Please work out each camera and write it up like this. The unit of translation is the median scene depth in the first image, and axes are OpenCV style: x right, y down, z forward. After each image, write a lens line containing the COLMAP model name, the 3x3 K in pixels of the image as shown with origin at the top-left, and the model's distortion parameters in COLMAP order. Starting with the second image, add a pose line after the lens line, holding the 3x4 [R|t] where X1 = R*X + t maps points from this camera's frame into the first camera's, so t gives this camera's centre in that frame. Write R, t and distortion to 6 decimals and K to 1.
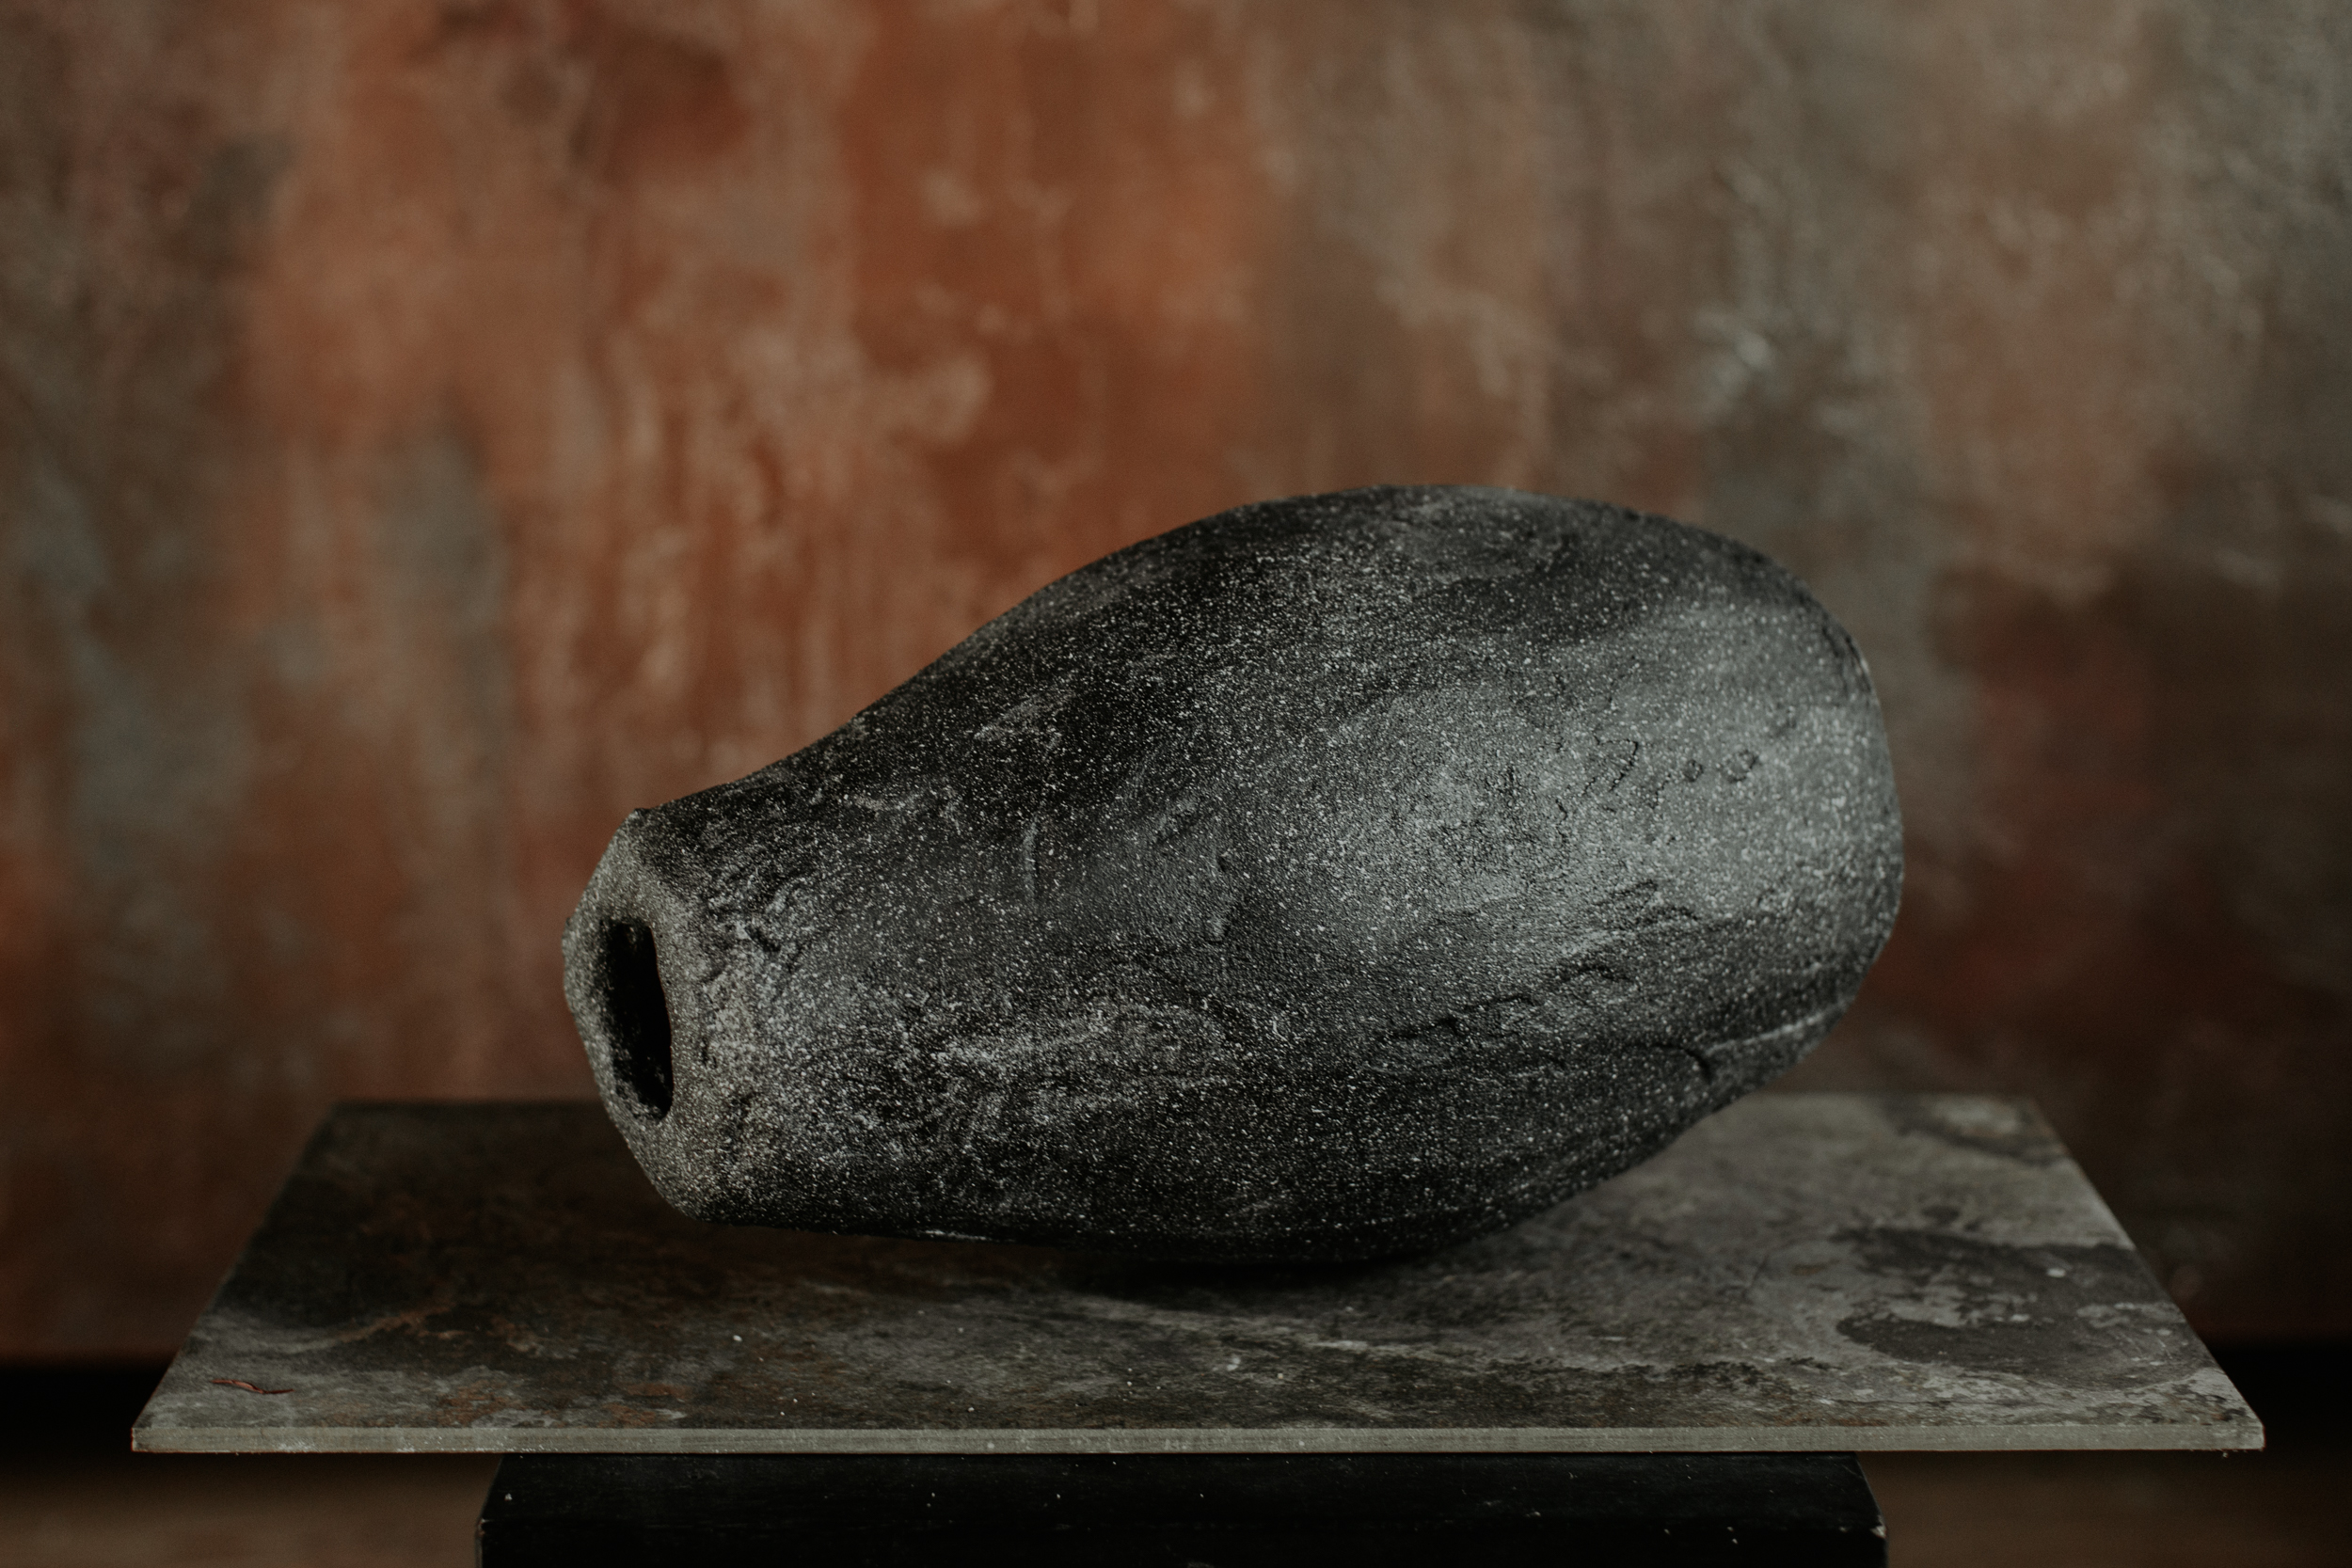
lens RADIAL K [[3467.6, 0, 1163.1], [0, 3467.6, 774.0], [0, 0, 1]] dist [-0.011013, 0.000000]
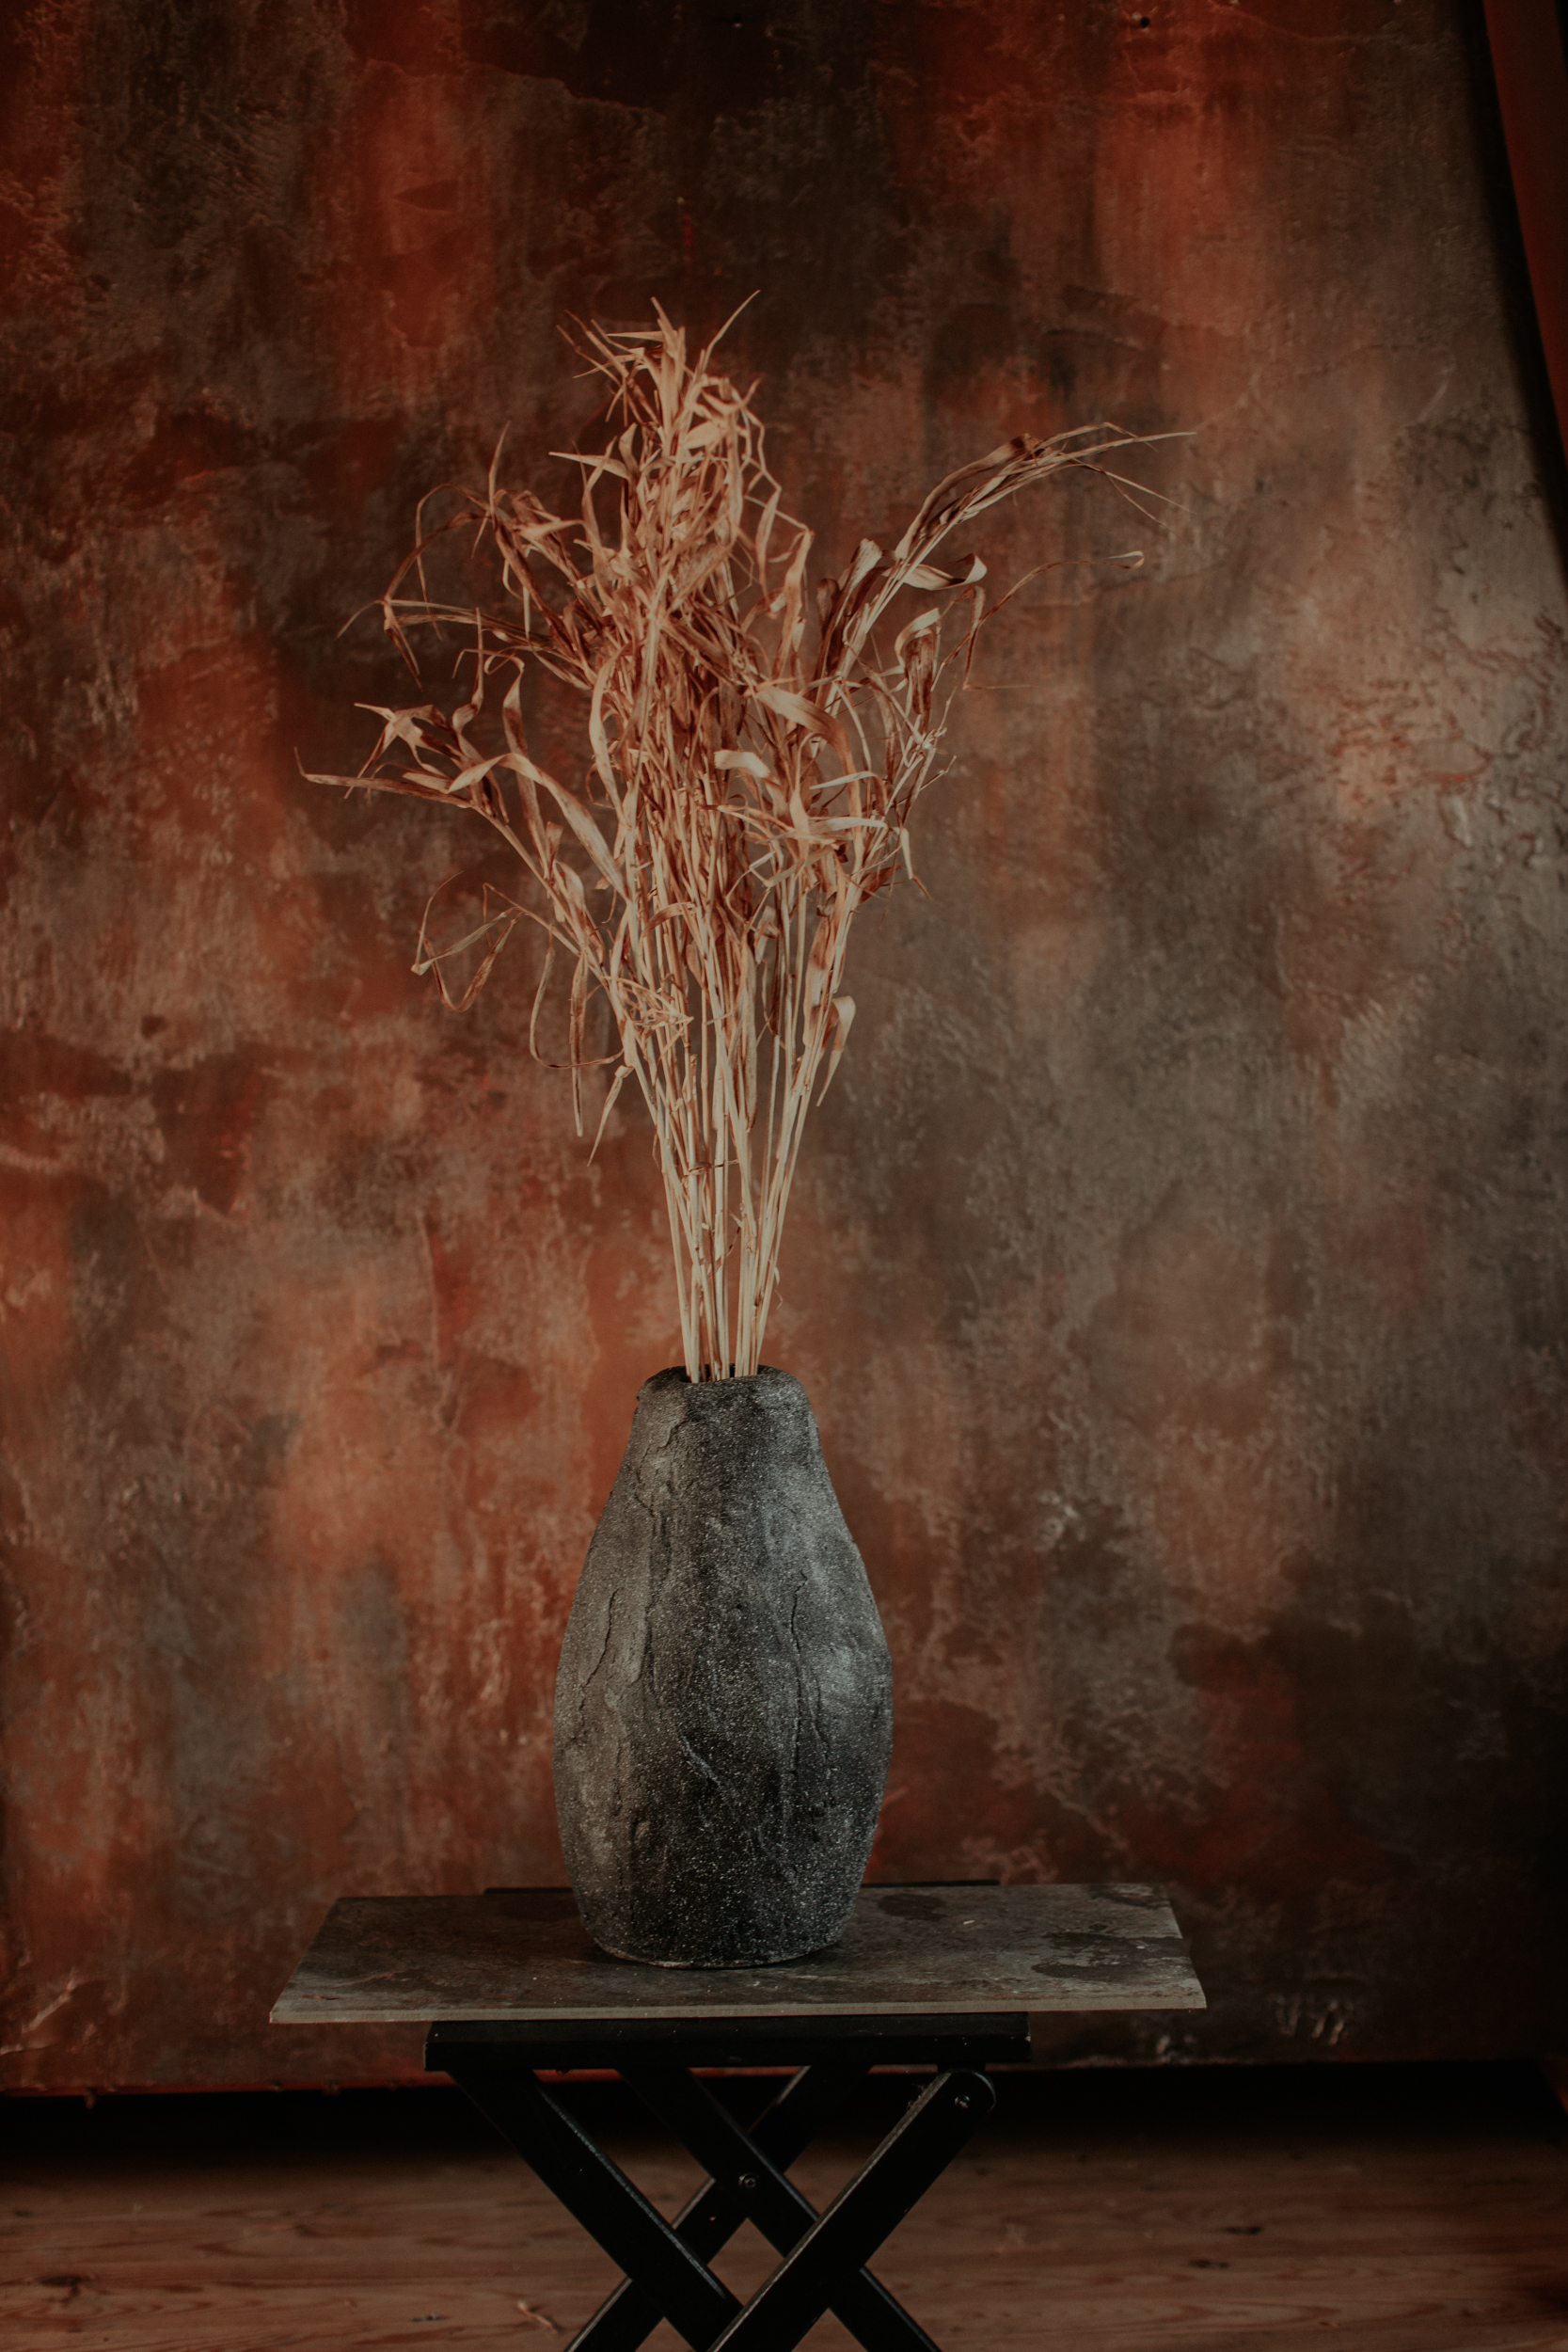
lens RADIAL K [[3467.6, 0, 774.1], [0, 3467.6, 1188.6], [0, 0, 1]] dist [-0.011013, 0.000000]
pose [[0.998792, -0.022081, -0.043906, 0.097381], [0.013021, 0.980353, -0.196823, 0.074253], [0.047389, 0.196013, 0.979455, -0.887882]]
